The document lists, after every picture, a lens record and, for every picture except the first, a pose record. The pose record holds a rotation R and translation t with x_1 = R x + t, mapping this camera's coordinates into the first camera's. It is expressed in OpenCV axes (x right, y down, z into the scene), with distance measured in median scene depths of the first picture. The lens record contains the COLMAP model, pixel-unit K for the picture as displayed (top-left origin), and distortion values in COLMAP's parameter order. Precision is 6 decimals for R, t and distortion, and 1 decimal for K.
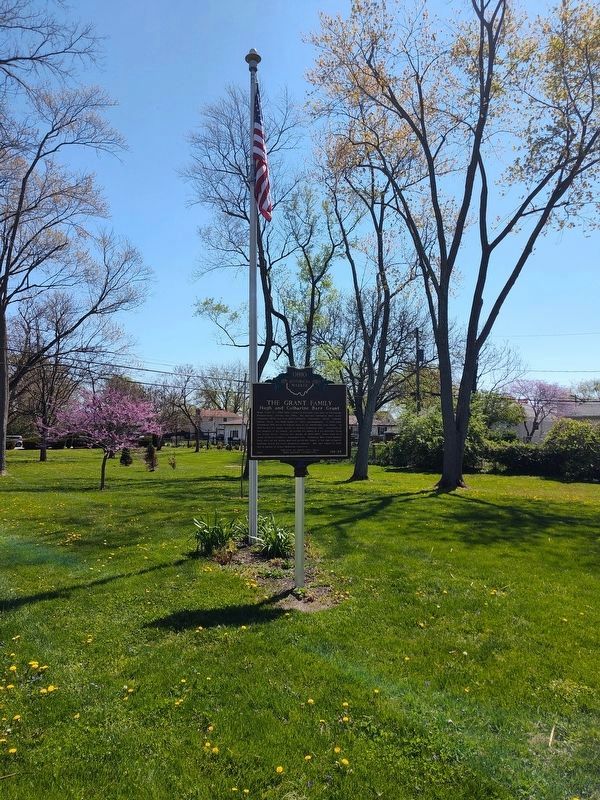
lens RADIAL K [[524.5, 0, 300.0], [0, 524.5, 400.0], [0, 0, 1]] dist [0.000671, -0.000037]
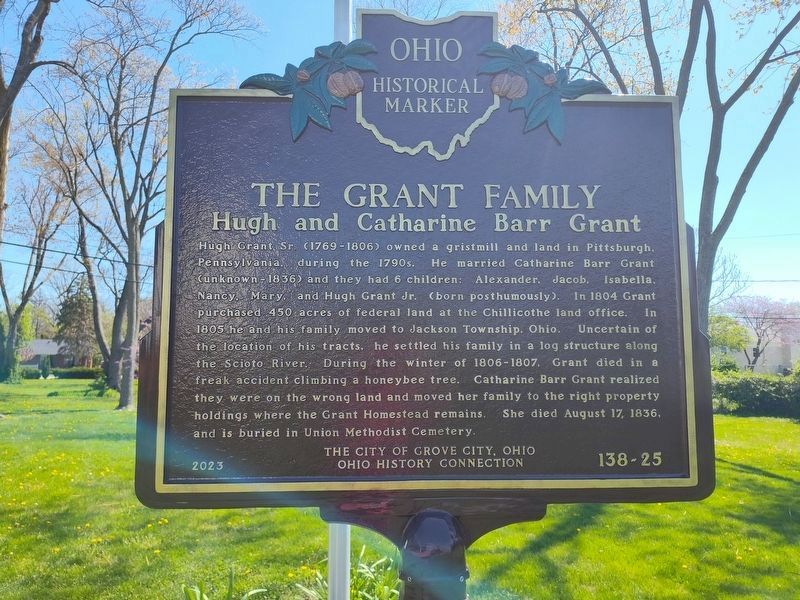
lens RADIAL K [[540.7, 0, 400.0], [0, 540.7, 300.0], [0, 0, 1]] dist [-0.019008, -0.000322]
pose [[0.991622, -0.013748, -0.128437, 0.003663], [0.007316, 0.998701, -0.050418, 0.013689], [0.128964, 0.049056, 0.990435, 0.210211]]
